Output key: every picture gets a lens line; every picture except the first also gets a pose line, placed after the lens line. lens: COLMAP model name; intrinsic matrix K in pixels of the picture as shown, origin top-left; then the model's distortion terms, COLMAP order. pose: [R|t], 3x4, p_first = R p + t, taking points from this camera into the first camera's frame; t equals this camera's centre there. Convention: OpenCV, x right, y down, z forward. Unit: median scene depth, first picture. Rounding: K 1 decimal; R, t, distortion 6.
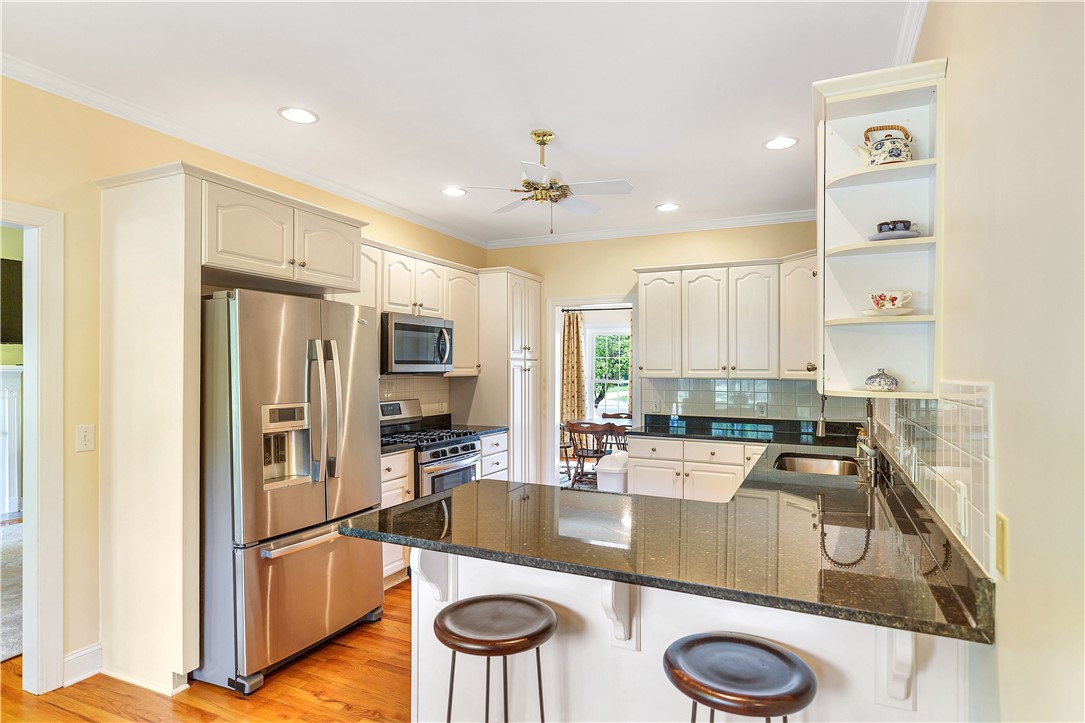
lens RADIAL K [[595.0, 0, 542.9], [0, 595.0, 365.4], [0, 0, 1]] dist [0.020780, -0.002705]
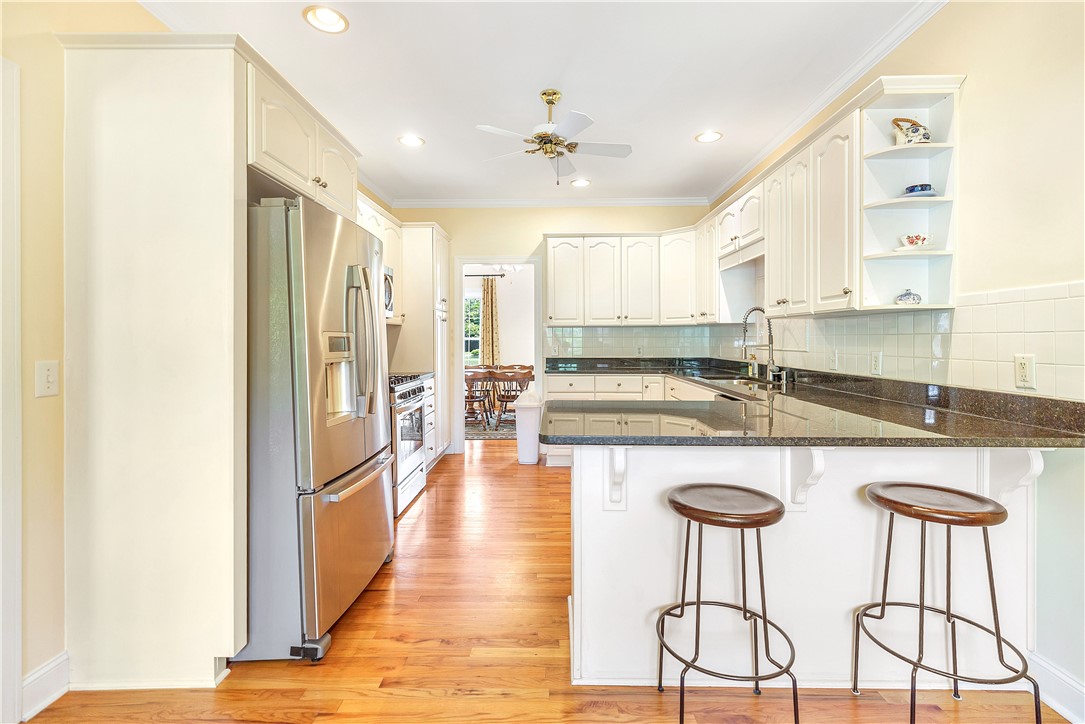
lens RADIAL K [[500.5, 0, 547.6], [0, 500.5, 335.6], [0, 0, 1]] dist [0.015215, 0.000132]
pose [[0.910461, -0.005932, 0.413553, -0.469177], [0.006256, 0.999980, 0.000573, 0.072294], [-0.413548, 0.002065, 0.910480, 0.179843]]
